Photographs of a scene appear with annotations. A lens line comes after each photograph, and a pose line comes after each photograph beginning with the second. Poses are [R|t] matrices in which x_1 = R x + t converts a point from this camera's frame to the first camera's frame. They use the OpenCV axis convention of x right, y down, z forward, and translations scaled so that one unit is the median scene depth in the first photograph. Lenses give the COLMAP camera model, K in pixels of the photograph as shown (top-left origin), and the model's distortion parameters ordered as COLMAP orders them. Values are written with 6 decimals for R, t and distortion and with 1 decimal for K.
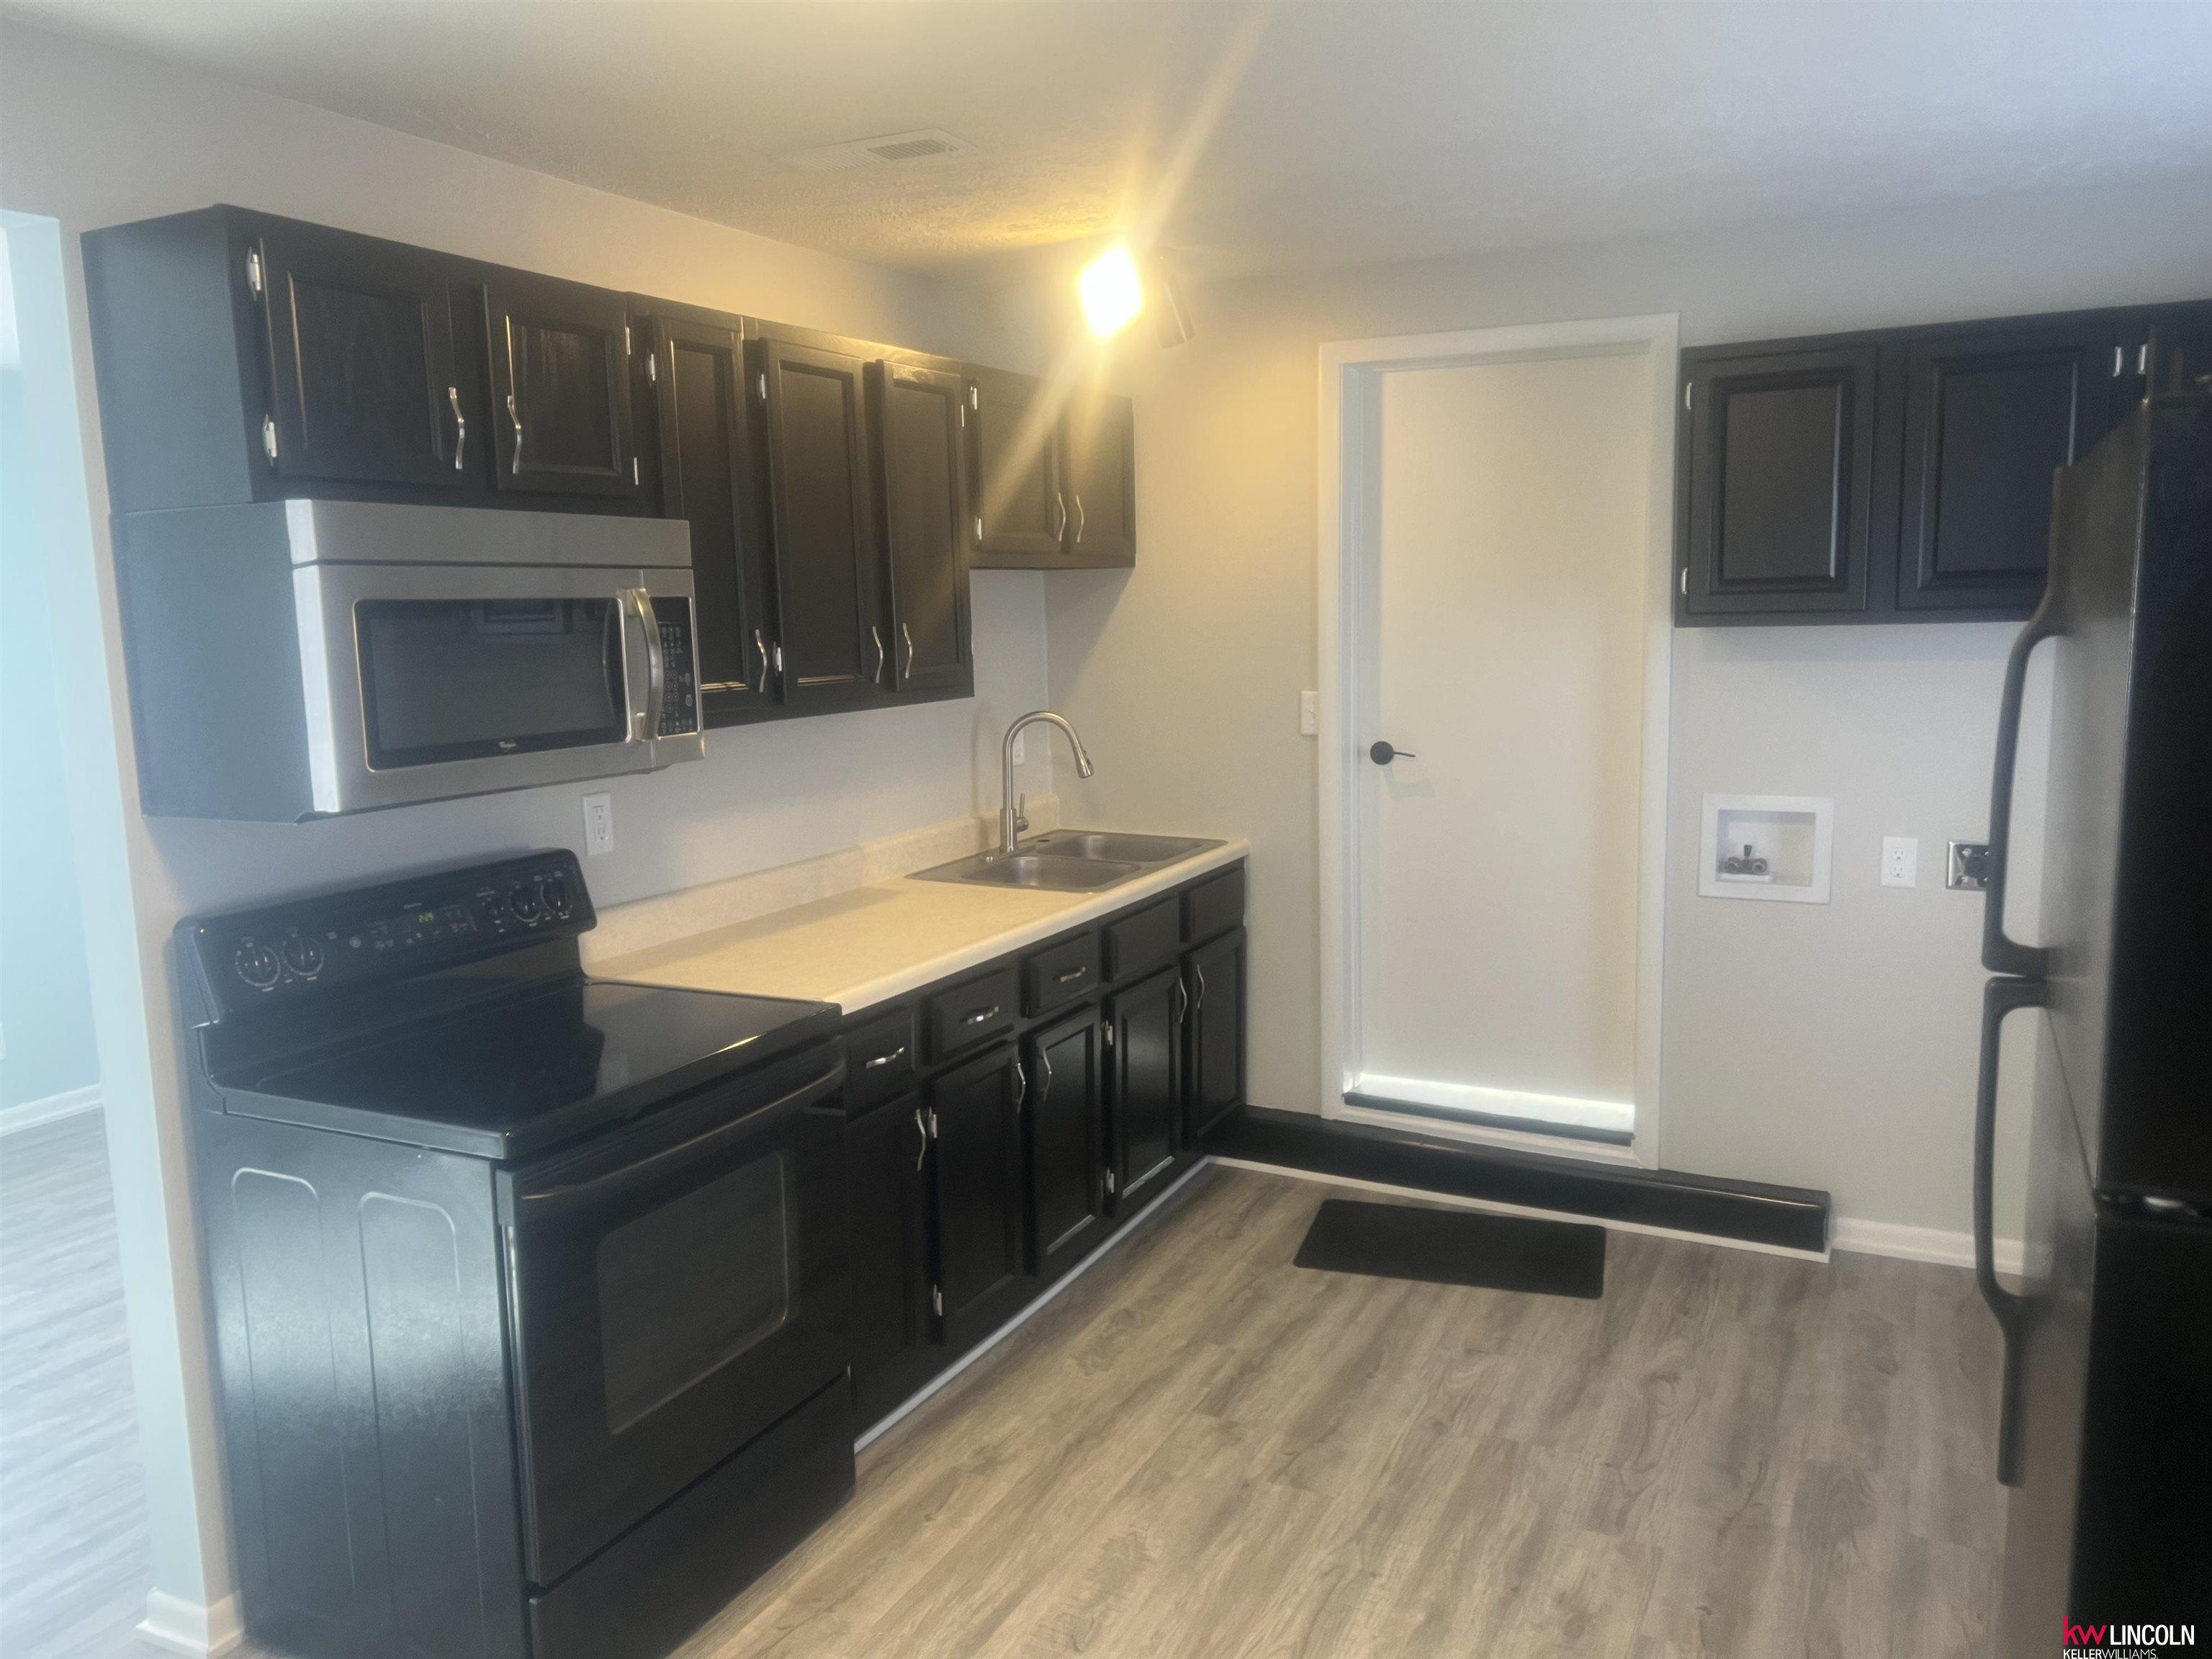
lens RADIAL K [[1682.0, 0, 1101.4], [0, 1682.0, 835.3], [0, 0, 1]] dist [0.068739, -0.082788]
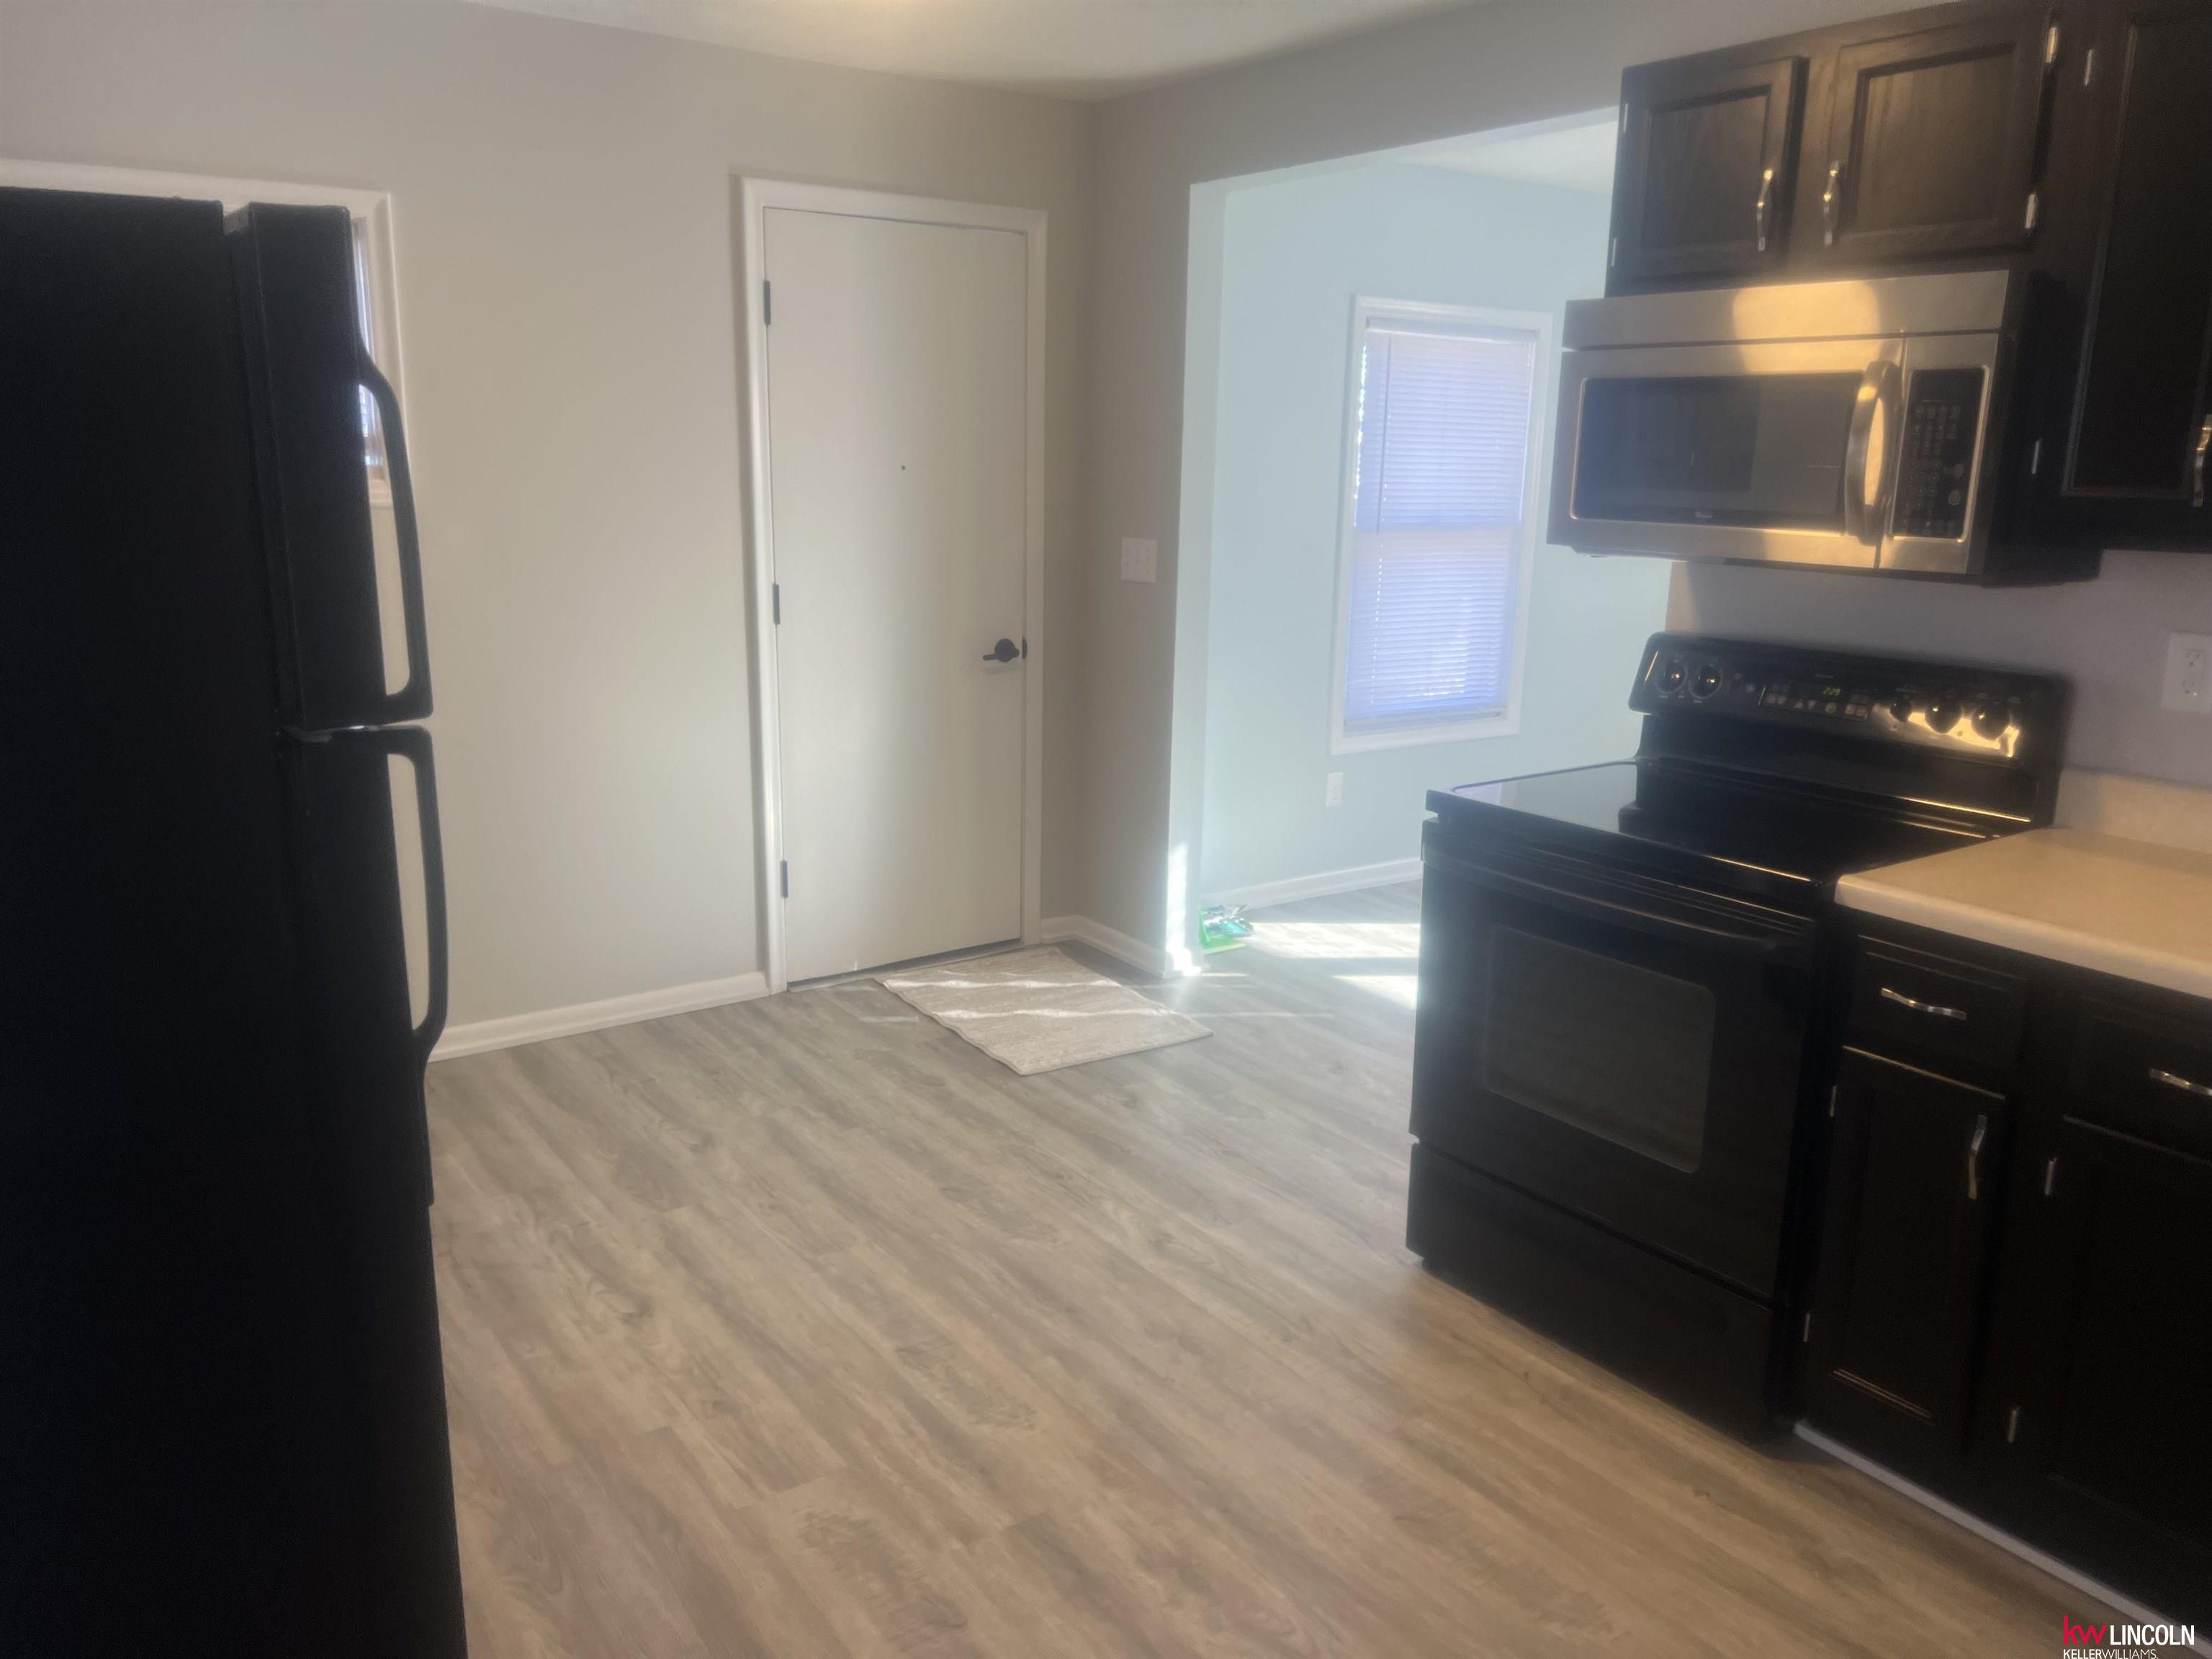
lens RADIAL K [[1663.3, 0, 1124.8], [0, 1663.3, 841.7], [0, 0, 1]] dist [0.077693, -0.097179]
pose [[-0.458368, 0.223906, -0.860096, 0.553001], [-0.132295, 0.939775, 0.315151, -0.103414], [0.878861, 0.258242, -0.401141, 0.821269]]
